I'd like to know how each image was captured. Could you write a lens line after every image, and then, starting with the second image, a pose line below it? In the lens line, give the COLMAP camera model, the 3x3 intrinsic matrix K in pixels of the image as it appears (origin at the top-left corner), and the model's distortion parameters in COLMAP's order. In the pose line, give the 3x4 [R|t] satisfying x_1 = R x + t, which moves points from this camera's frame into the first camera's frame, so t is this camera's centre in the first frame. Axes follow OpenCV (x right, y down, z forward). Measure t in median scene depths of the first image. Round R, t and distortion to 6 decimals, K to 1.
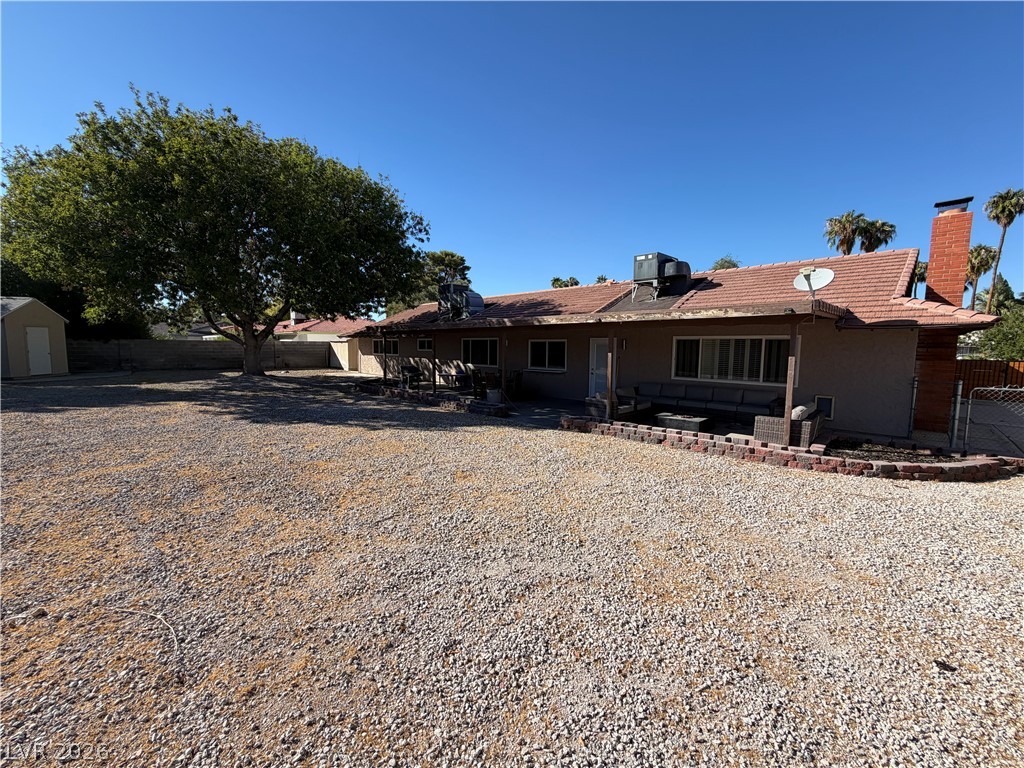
lens RADIAL K [[410.3, 0, 503.6], [0, 410.3, 384.4], [0, 0, 1]] dist [-0.002106, 0.001068]
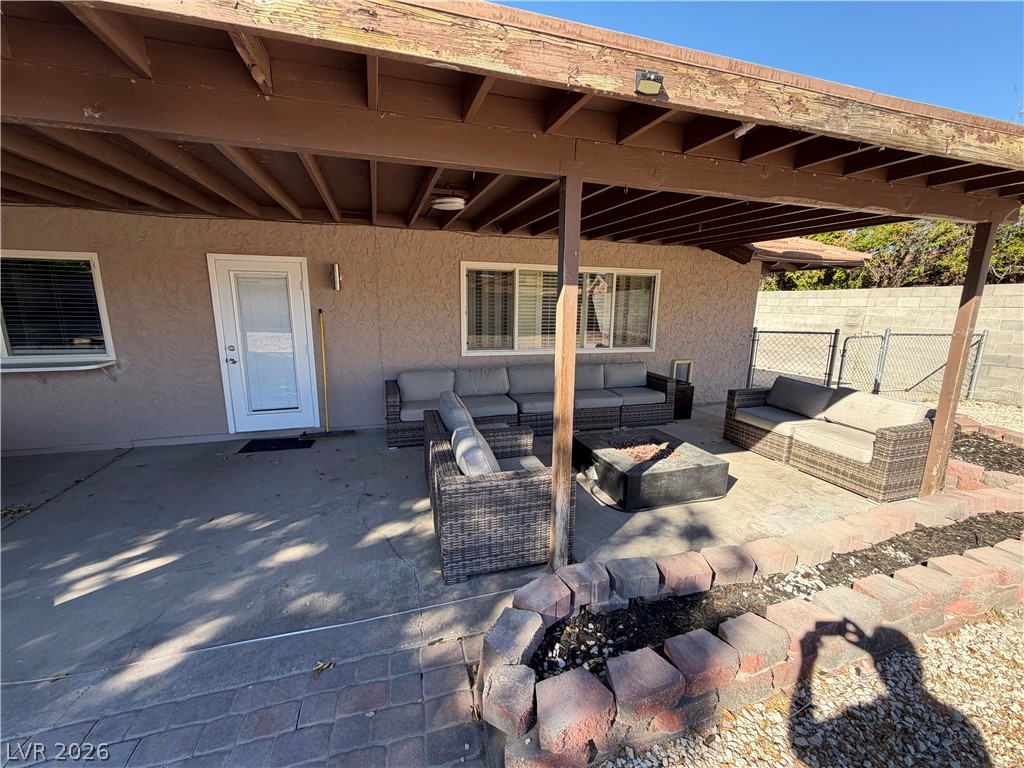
lens RADIAL K [[410.3, 0, 510.8], [0, 410.3, 383.7], [0, 0, 1]] dist [-0.002106, 0.001068]
pose [[0.462946, -0.167140, 0.870486, 0.015175], [0.077940, 0.985933, 0.147857, -0.029079], [-0.882953, -0.000604, 0.469460, 0.455860]]
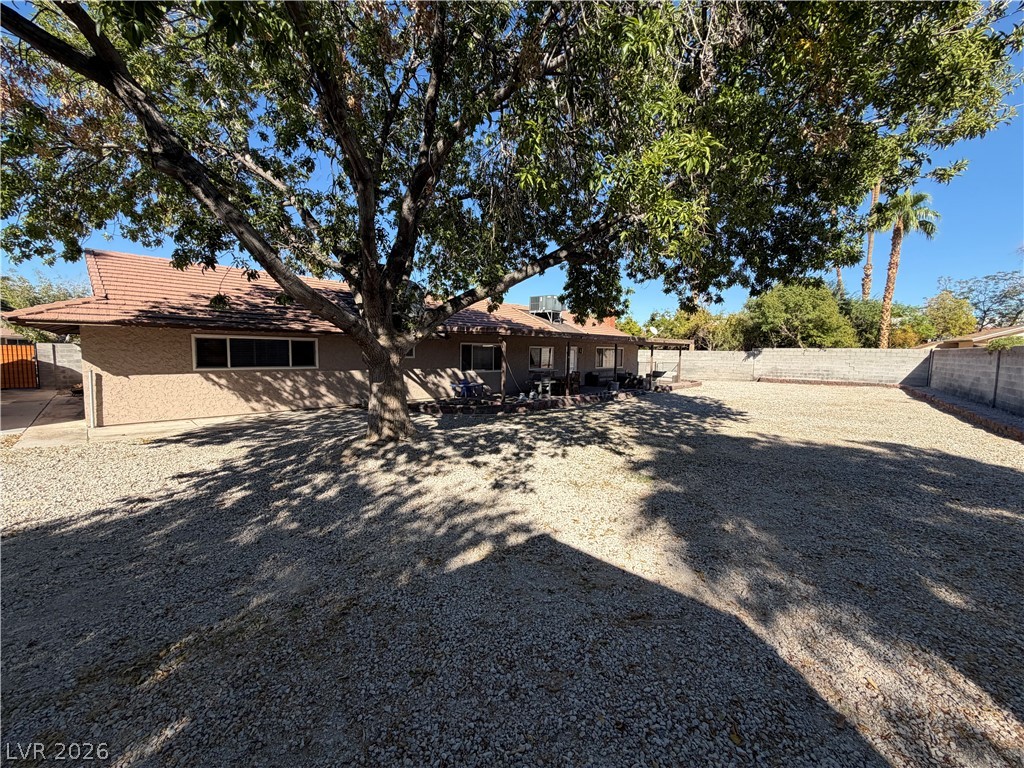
lens RADIAL K [[410.3, 0, 513.5], [0, 410.3, 379.7], [0, 0, 1]] dist [-0.002106, 0.001068]
pose [[-0.004833, -0.077415, 0.996987, -0.986194], [0.081960, 0.993614, 0.077550, -0.091774], [-0.996624, 0.082088, 0.001543, 0.880884]]
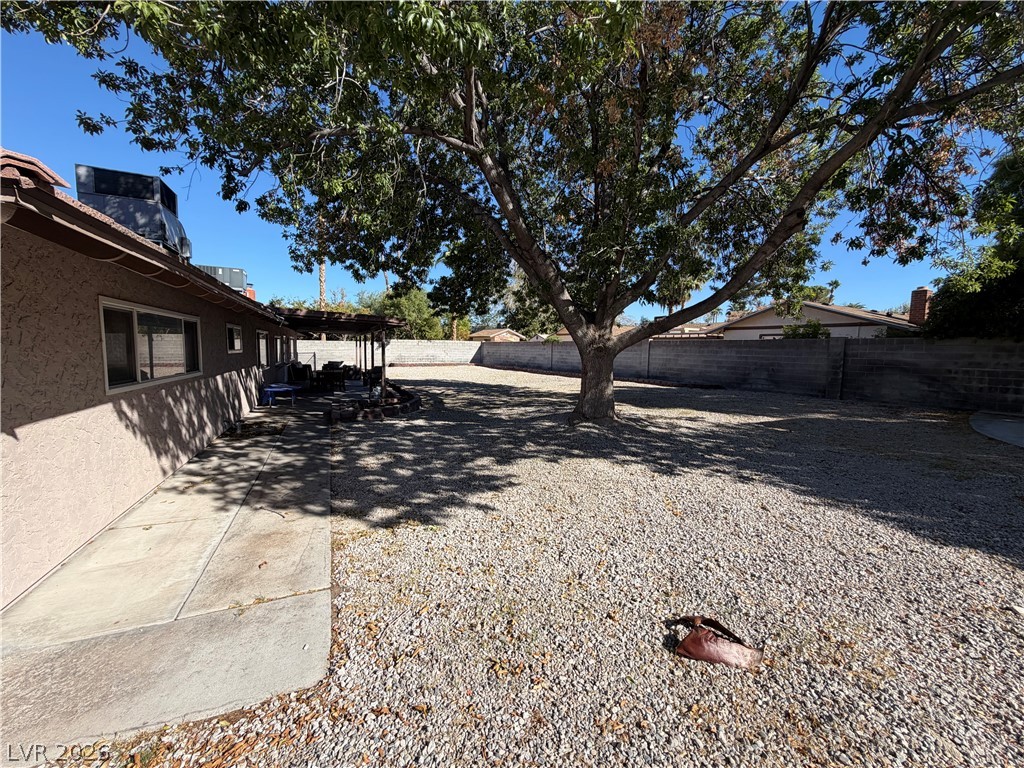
lens RADIAL K [[410.3, 0, 505.3], [0, 410.3, 381.7], [0, 0, 1]] dist [-0.002106, 0.001068]
pose [[-0.927372, -0.054219, 0.370192, -0.689028], [0.011377, 0.984900, 0.172751, -0.136211], [-0.373968, 0.164416, -0.912751, 1.430990]]
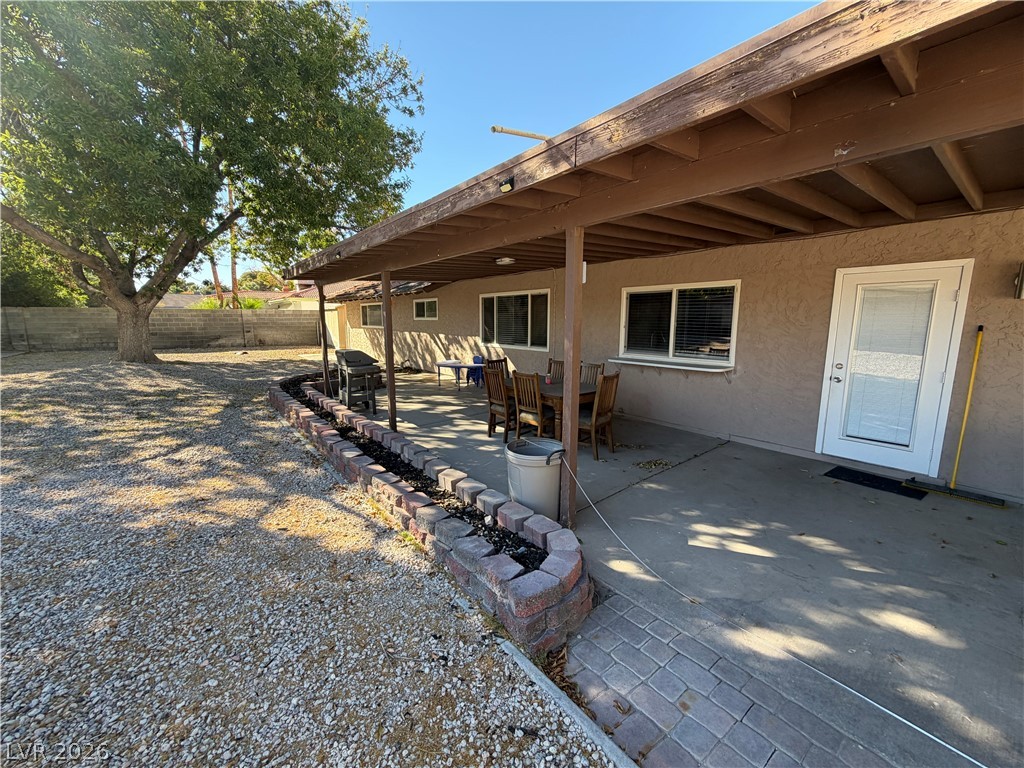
lens RADIAL K [[410.3, 0, 508.0], [0, 410.3, 382.7], [0, 0, 1]] dist [-0.002106, 0.001068]
pose [[0.993485, 0.010812, -0.113447, -0.006063], [-0.004042, 0.998206, 0.059737, -0.030573], [0.113890, -0.058889, 0.991747, 0.465780]]
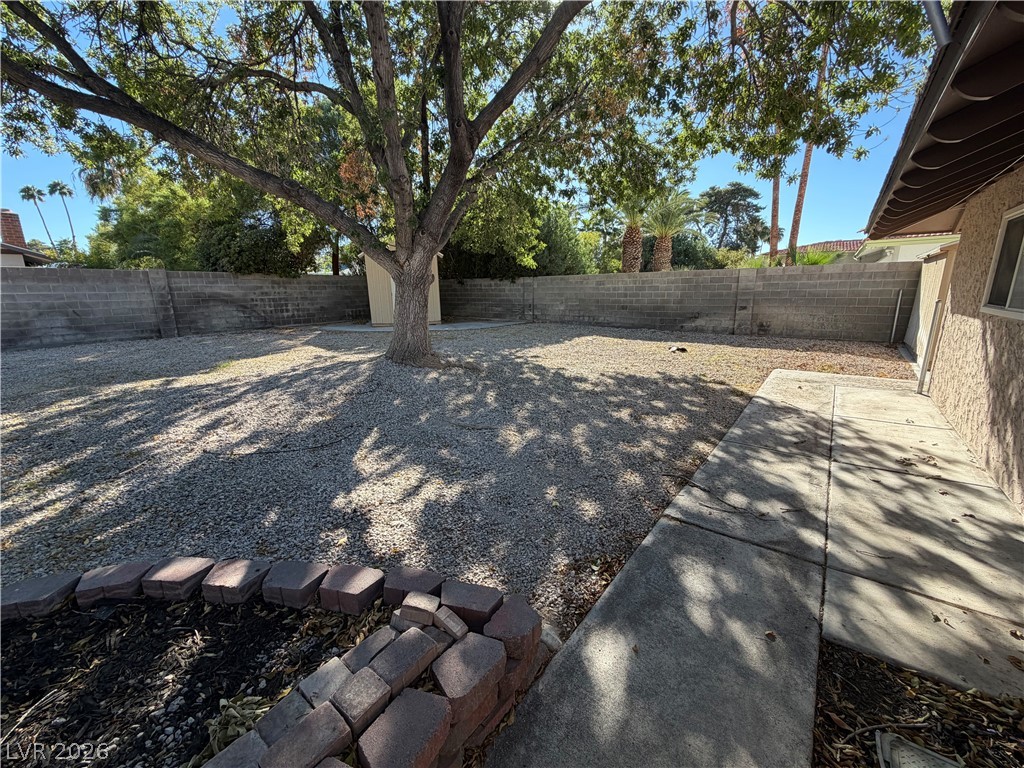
lens RADIAL K [[410.3, 0, 510.7], [0, 410.3, 385.8], [0, 0, 1]] dist [-0.002106, 0.001068]
pose [[0.127684, 0.215335, -0.968157, -0.231317], [-0.079214, 0.975243, 0.206463, -0.082741], [0.988646, 0.050329, 0.141581, 1.036027]]
